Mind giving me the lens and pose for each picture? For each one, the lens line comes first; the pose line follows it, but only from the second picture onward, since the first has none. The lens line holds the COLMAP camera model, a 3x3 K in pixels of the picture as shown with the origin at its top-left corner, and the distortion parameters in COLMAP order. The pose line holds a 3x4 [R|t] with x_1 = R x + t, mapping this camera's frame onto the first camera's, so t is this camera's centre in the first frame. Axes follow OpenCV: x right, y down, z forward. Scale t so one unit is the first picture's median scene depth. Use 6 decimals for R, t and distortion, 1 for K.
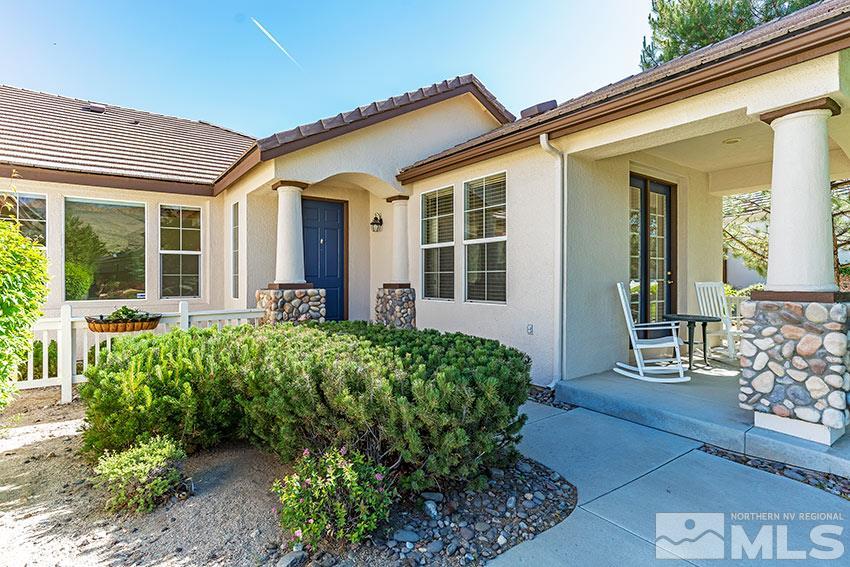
lens RADIAL K [[438.6, 0, 419.3], [0, 438.6, 280.7], [0, 0, 1]] dist [-0.005783, -0.000328]
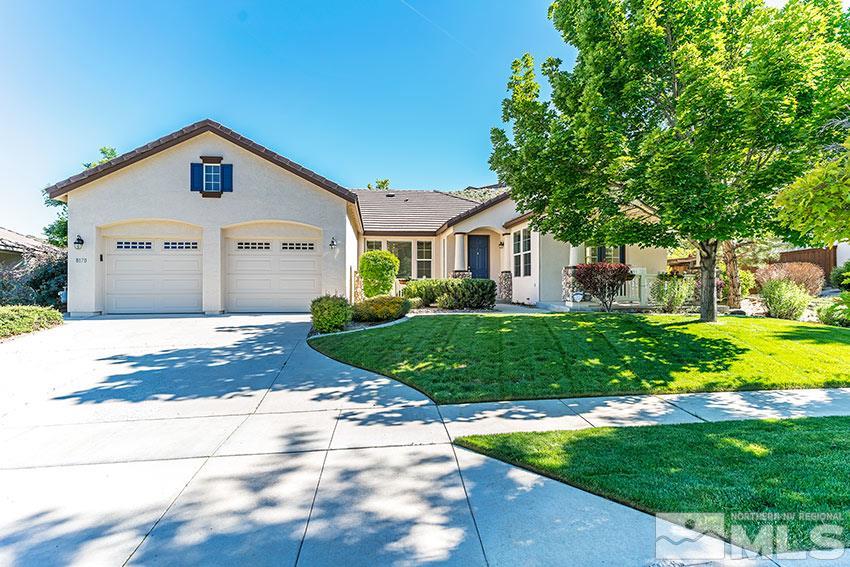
lens RADIAL K [[438.6, 0, 426.9], [0, 438.6, 282.6], [0, 0, 1]] dist [-0.005783, -0.000328]
pose [[0.876193, 0.000548, -0.481960, 0.720775], [-0.003771, 0.999977, -0.005718, 0.085198], [0.481945, 0.006827, 0.876175, -1.265066]]
